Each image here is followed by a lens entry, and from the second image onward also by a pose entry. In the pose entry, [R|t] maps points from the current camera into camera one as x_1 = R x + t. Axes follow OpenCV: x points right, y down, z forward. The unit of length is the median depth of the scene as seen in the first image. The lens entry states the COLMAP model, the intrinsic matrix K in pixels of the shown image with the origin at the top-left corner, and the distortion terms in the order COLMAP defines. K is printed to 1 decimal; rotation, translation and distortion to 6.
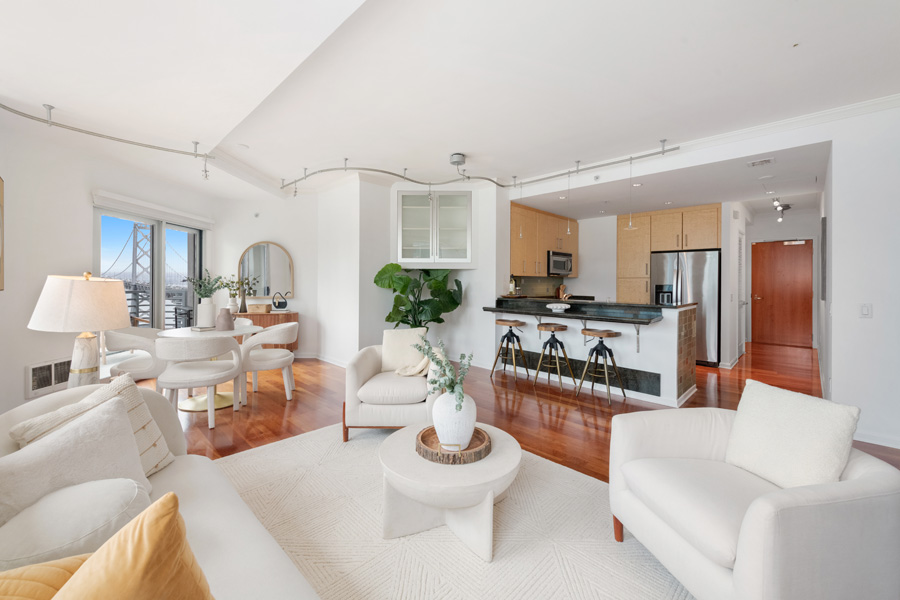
lens RADIAL K [[357.8, 0, 457.0], [0, 357.8, 280.2], [0, 0, 1]] dist [0.009856, -0.000049]
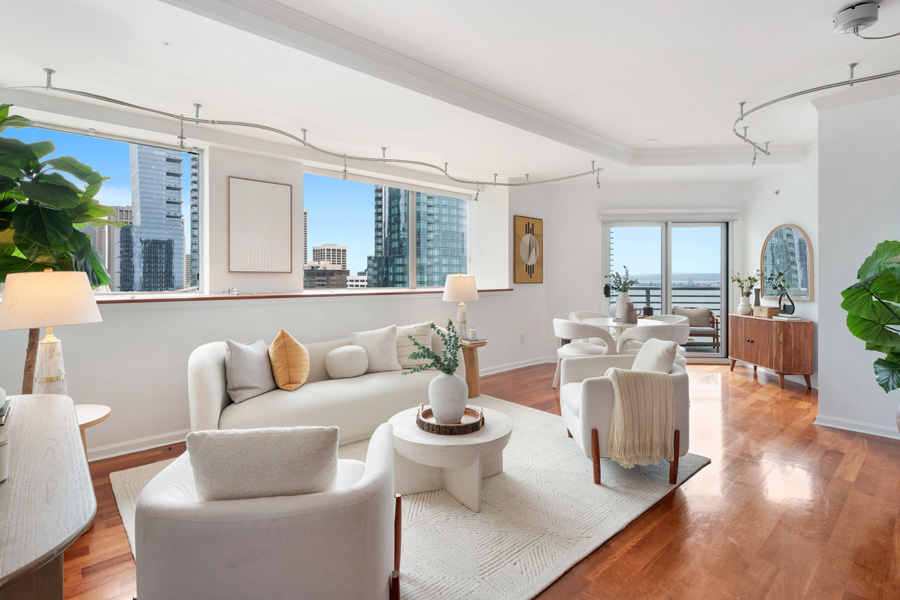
lens RADIAL K [[445.2, 0, 452.3], [0, 445.2, 271.4], [0, 0, 1]] dist [0.009443, 0.000886]
pose [[-0.052652, -0.019135, -0.998430, 0.480410], [0.000193, 0.999816, -0.019171, 0.009064], [0.998613, -0.001202, -0.052638, 0.382066]]
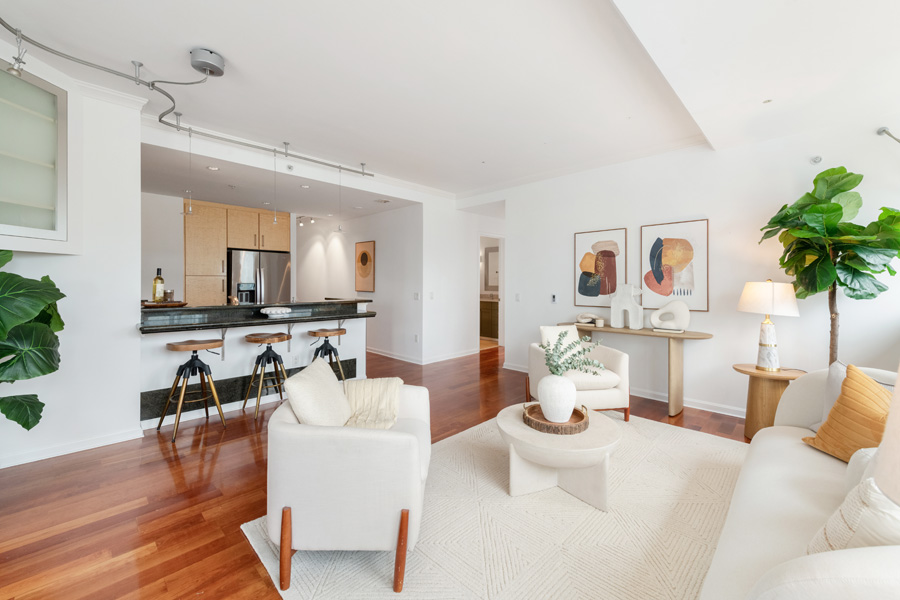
lens RADIAL K [[357.8, 0, 457.3], [0, 357.8, 282.6], [0, 0, 1]] dist [0.009856, -0.000049]
pose [[0.000328, -0.005965, 0.999982, -0.432029], [-0.005184, 0.999969, 0.005967, 0.001224], [-0.999987, -0.005186, 0.000297, 0.463396]]
